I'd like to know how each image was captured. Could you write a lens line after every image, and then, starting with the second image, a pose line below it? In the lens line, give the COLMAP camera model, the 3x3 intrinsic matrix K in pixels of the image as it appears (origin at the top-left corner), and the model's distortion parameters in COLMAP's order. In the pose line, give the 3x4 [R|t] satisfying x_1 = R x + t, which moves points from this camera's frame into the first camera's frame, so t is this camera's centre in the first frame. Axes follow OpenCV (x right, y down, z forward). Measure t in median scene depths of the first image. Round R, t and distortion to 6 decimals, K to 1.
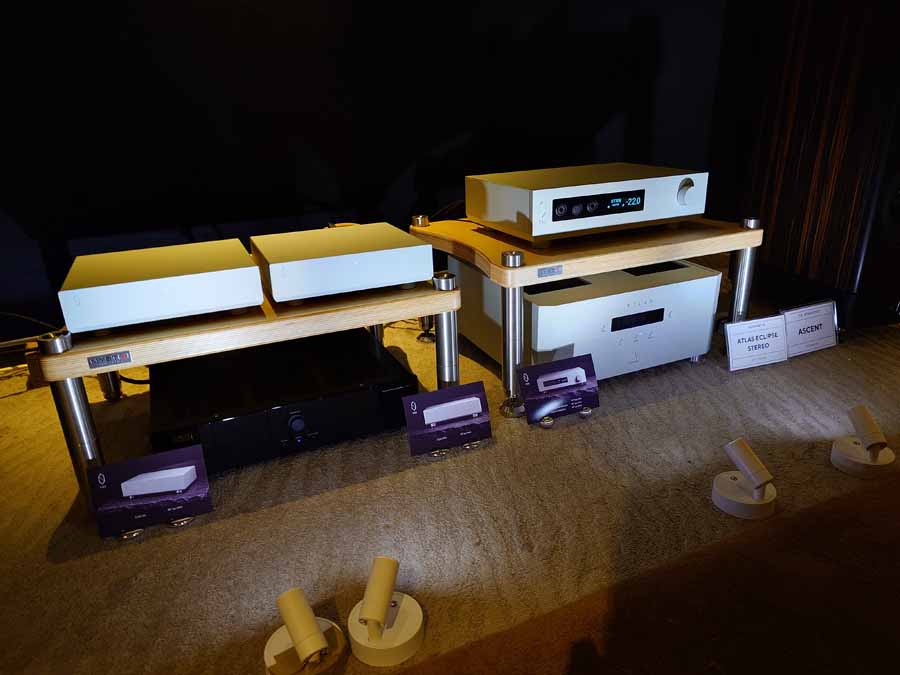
lens RADIAL K [[630.4, 0, 450.0], [0, 630.4, 337.5], [0, 0, 1]] dist [-0.005039, -0.004881]
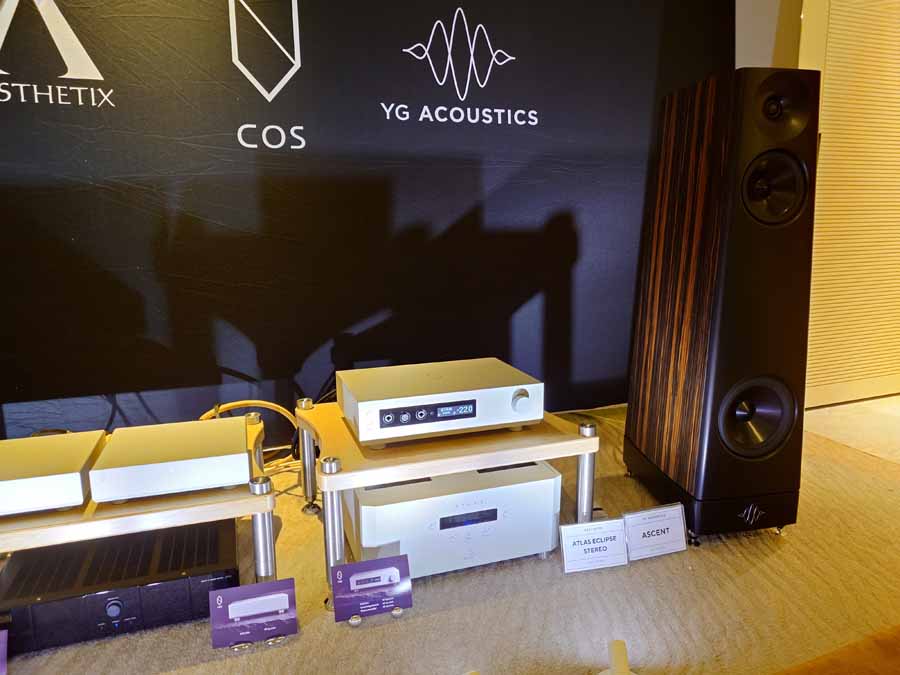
lens RADIAL K [[630.4, 0, 450.0], [0, 630.4, 337.5], [0, 0, 1]] dist [-0.005039, -0.004881]
pose [[0.995557, 0.044061, -0.083221, 0.370918], [-0.057579, 0.984147, -0.167749, -0.162643], [0.074511, 0.171795, 0.982311, -0.109940]]
